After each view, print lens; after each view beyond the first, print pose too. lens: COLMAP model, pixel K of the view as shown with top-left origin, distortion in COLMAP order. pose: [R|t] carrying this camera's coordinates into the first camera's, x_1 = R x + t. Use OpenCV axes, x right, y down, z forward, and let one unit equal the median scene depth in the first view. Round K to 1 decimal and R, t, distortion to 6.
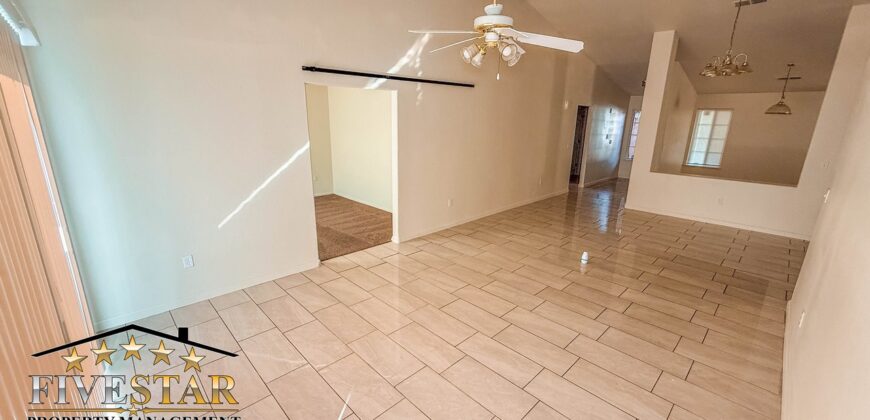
lens RADIAL K [[343.4, 0, 431.7], [0, 343.4, 211.2], [0, 0, 1]] dist [-0.006943, -0.000146]
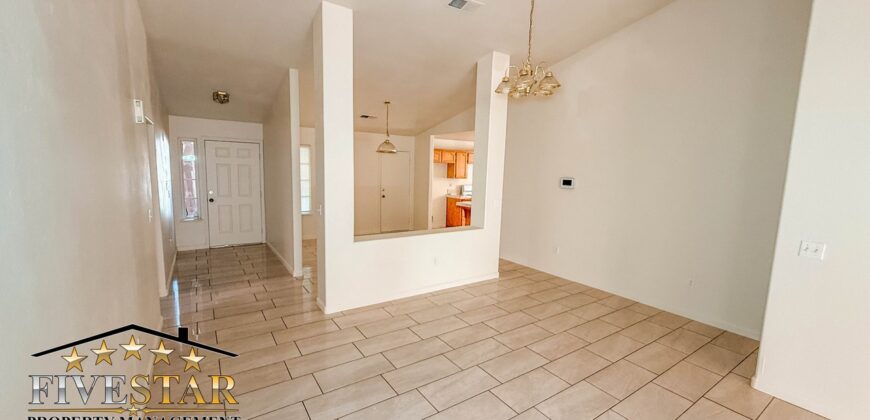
lens RADIAL K [[343.4, 0, 431.7], [0, 343.4, 211.2], [0, 0, 1]] dist [-0.006943, -0.000146]
pose [[0.190294, -0.138152, 0.971958, 0.176135], [0.239160, 0.966745, 0.090587, -0.355144], [-0.952151, 0.215215, 0.217006, 1.375685]]
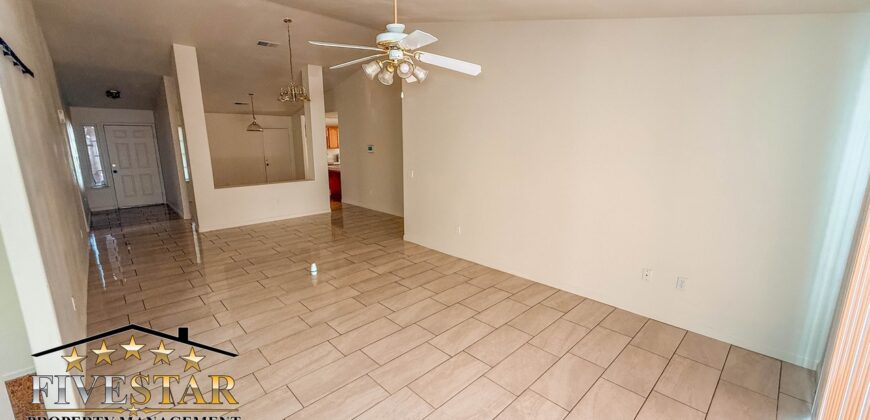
lens RADIAL K [[343.4, 0, 431.7], [0, 343.4, 211.2], [0, 0, 1]] dist [-0.006943, -0.000146]
pose [[0.018365, -0.225031, 0.974179, -0.609899], [0.266406, 0.940220, 0.212164, -0.182137], [-0.963686, 0.255631, 0.077217, 0.632423]]
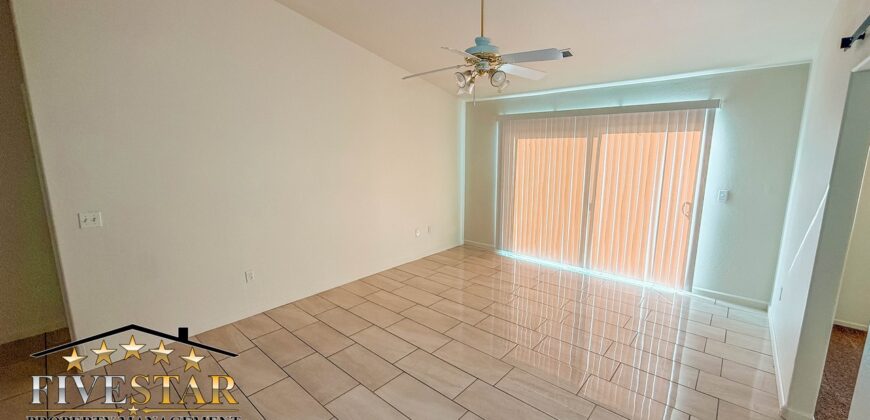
lens RADIAL K [[351.9, 0, 425.2], [0, 351.9, 212.1], [0, 0, 1]] dist [-0.000410, -0.000075]
pose [[-0.998455, -0.006278, -0.055203, 0.284976], [-0.029088, 0.905609, 0.423115, -0.378577], [0.047336, 0.424067, -0.904393, 1.483799]]
